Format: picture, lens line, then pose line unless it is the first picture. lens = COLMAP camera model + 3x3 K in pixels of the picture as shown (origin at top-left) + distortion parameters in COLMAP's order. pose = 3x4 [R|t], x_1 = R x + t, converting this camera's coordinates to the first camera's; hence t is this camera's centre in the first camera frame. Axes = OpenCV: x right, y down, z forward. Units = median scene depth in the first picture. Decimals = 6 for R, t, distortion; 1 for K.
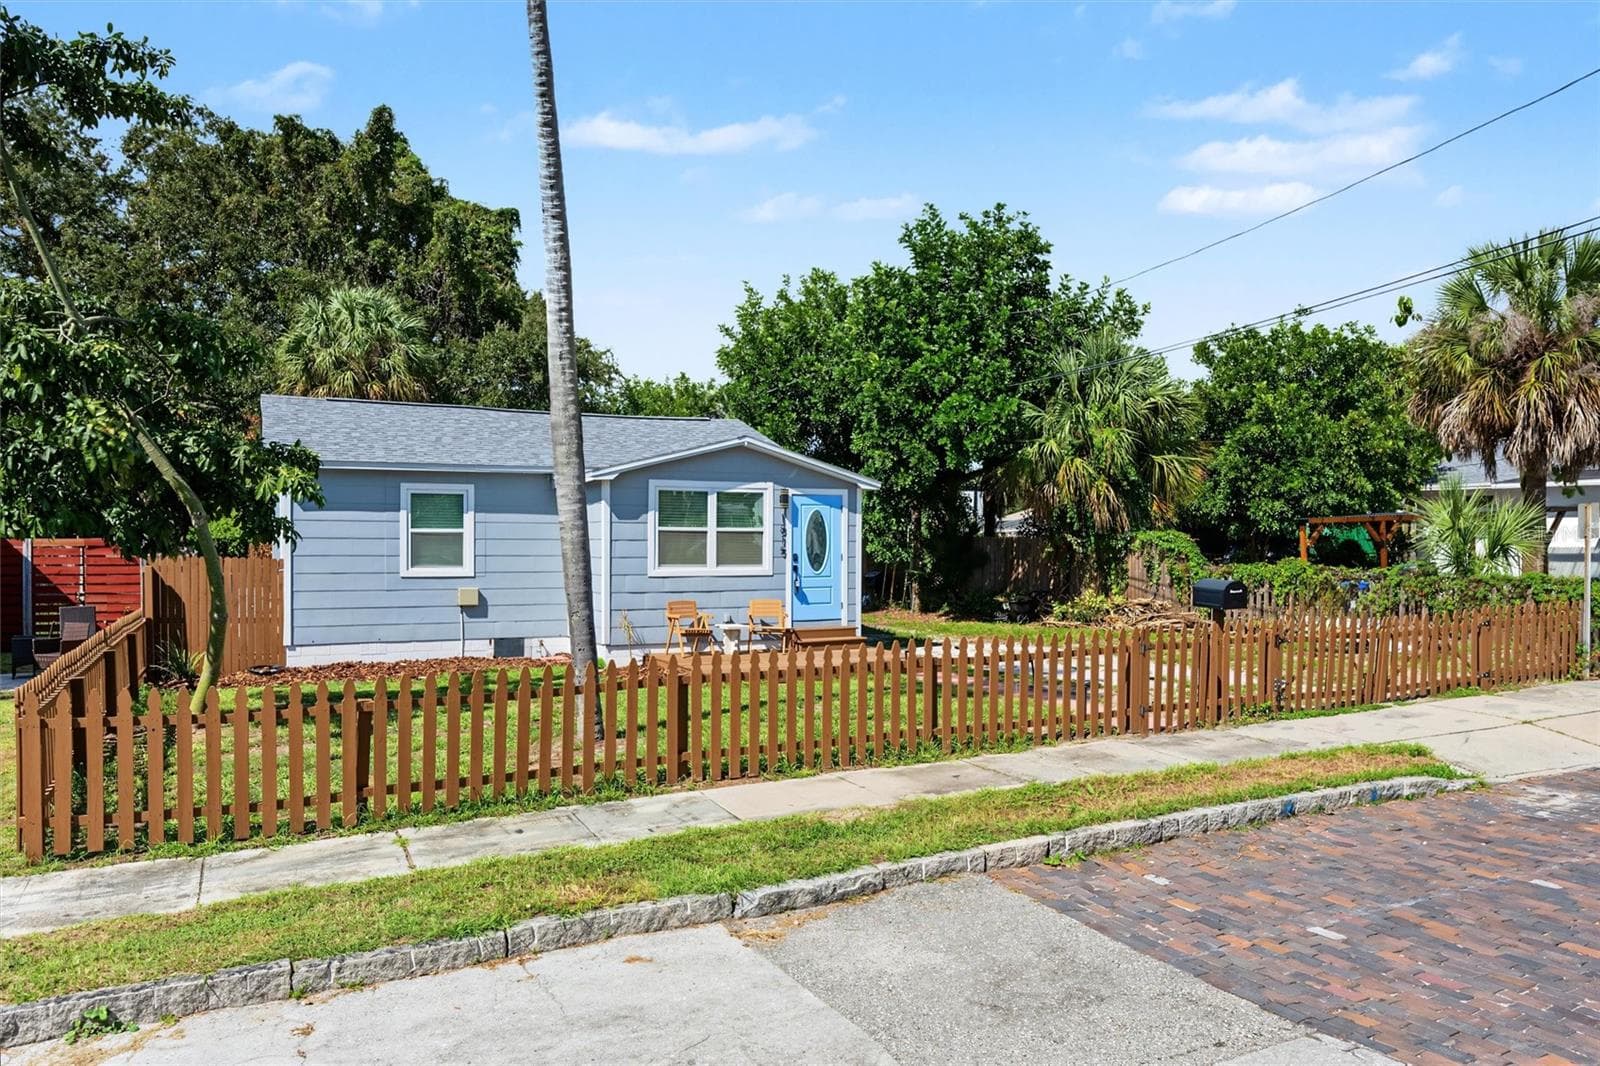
lens RADIAL K [[1164.4, 0, 800.0], [0, 1164.4, 533.0], [0, 0, 1]] dist [-0.001825, 0.003378]
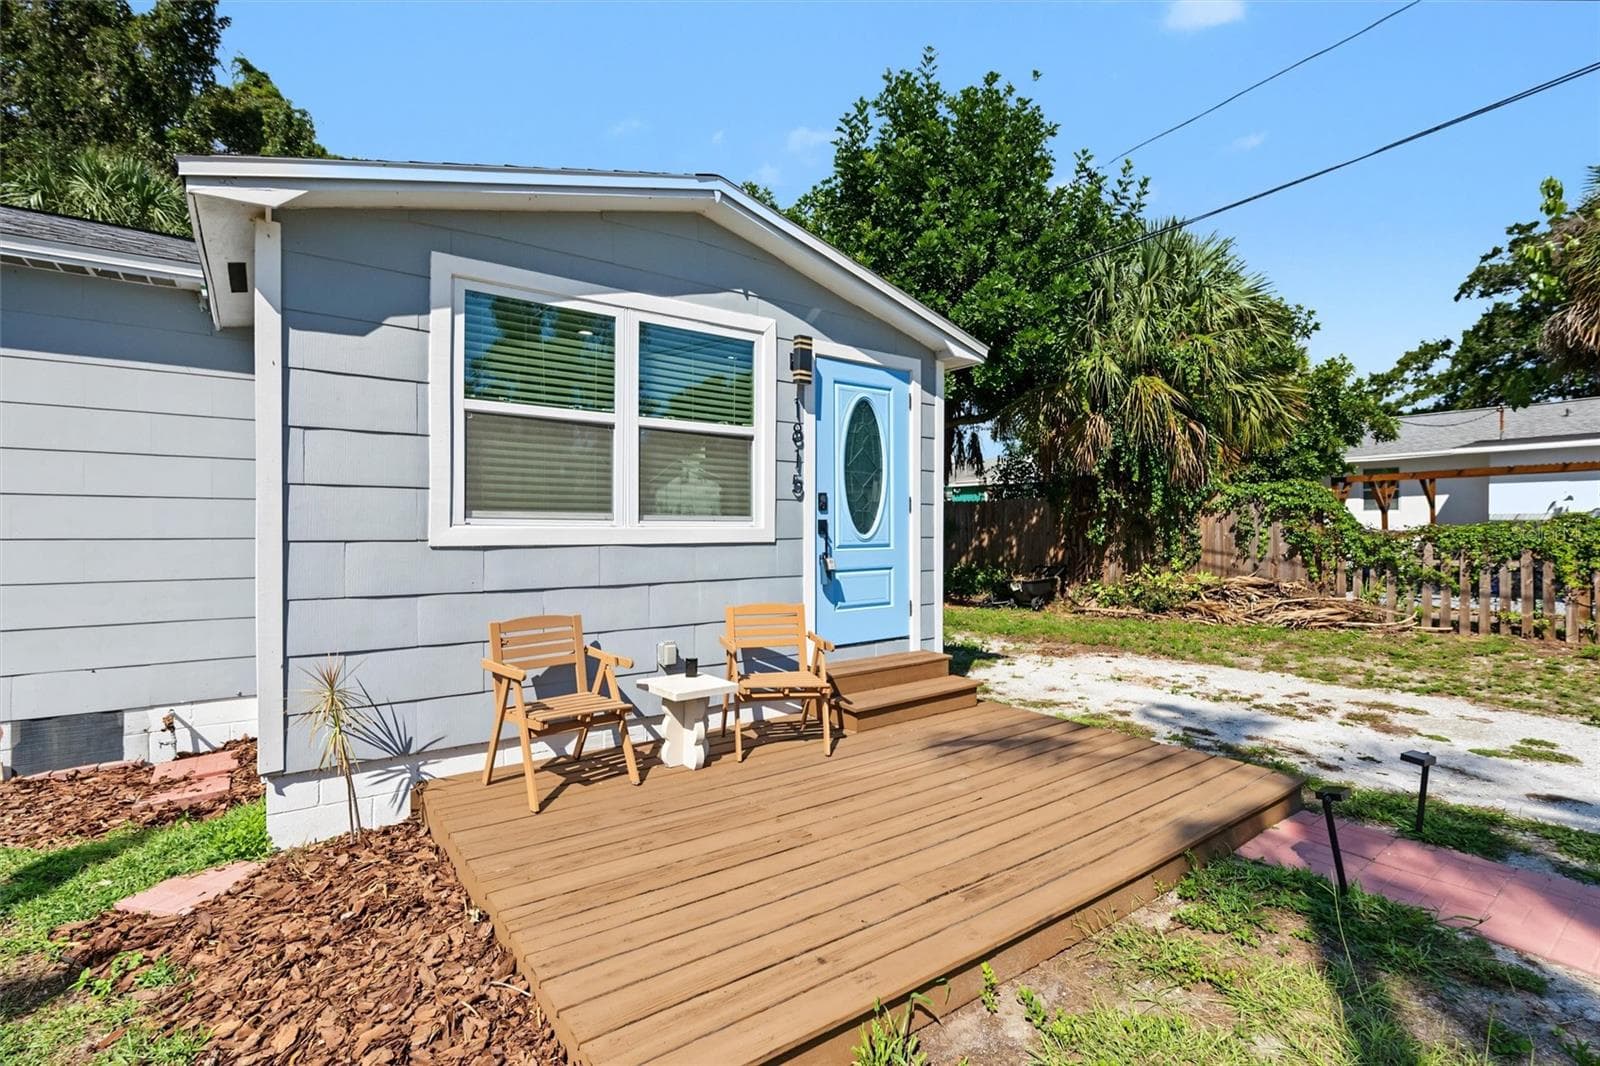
lens RADIAL K [[737.4, 0, 803.9], [0, 737.4, 529.2], [0, 0, 1]] dist [0.000293, 0.000097]
pose [[0.984148, -0.003569, 0.177315, -0.060214], [0.002769, 0.999985, 0.004759, 0.030204], [-0.177330, -0.004193, 0.984143, 0.738210]]
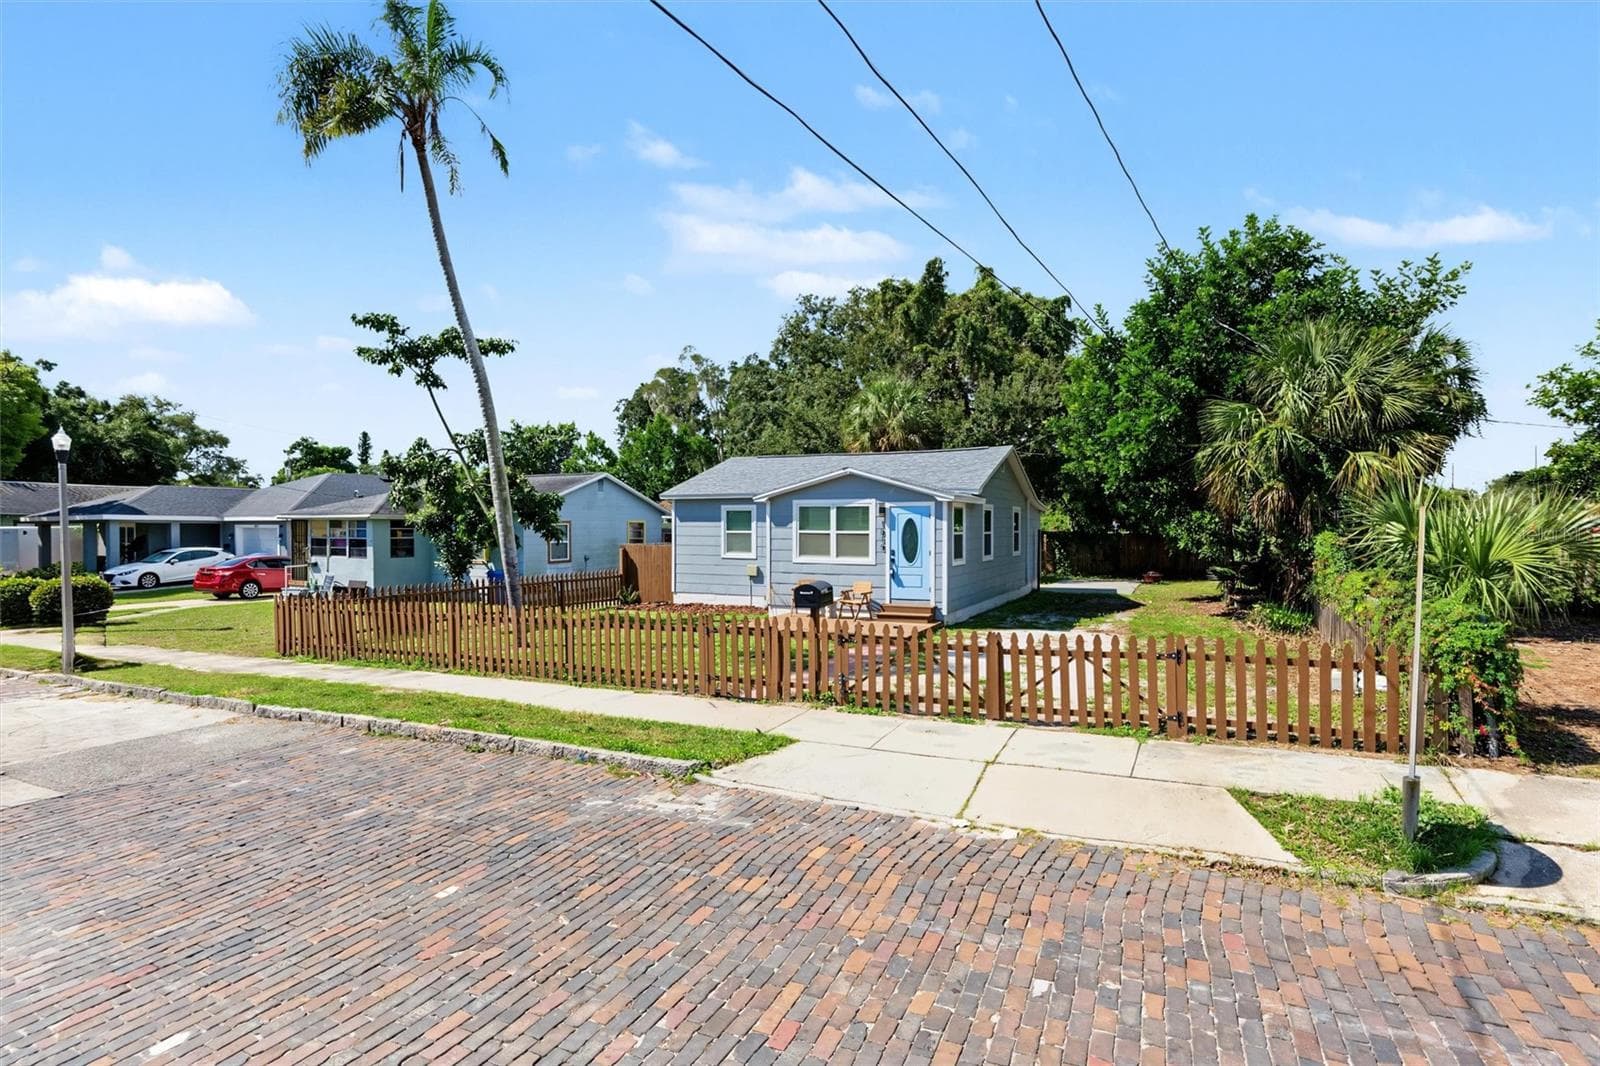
lens RADIAL K [[809.0, 0, 799.5], [0, 809.0, 536.4], [0, 0, 1]] dist [0.002148, -0.000376]
pose [[0.612494, 0.009068, -0.790423, 0.690539], [0.002848, 0.999902, 0.013678, -0.011746], [0.790470, -0.010629, 0.612408, 0.331405]]
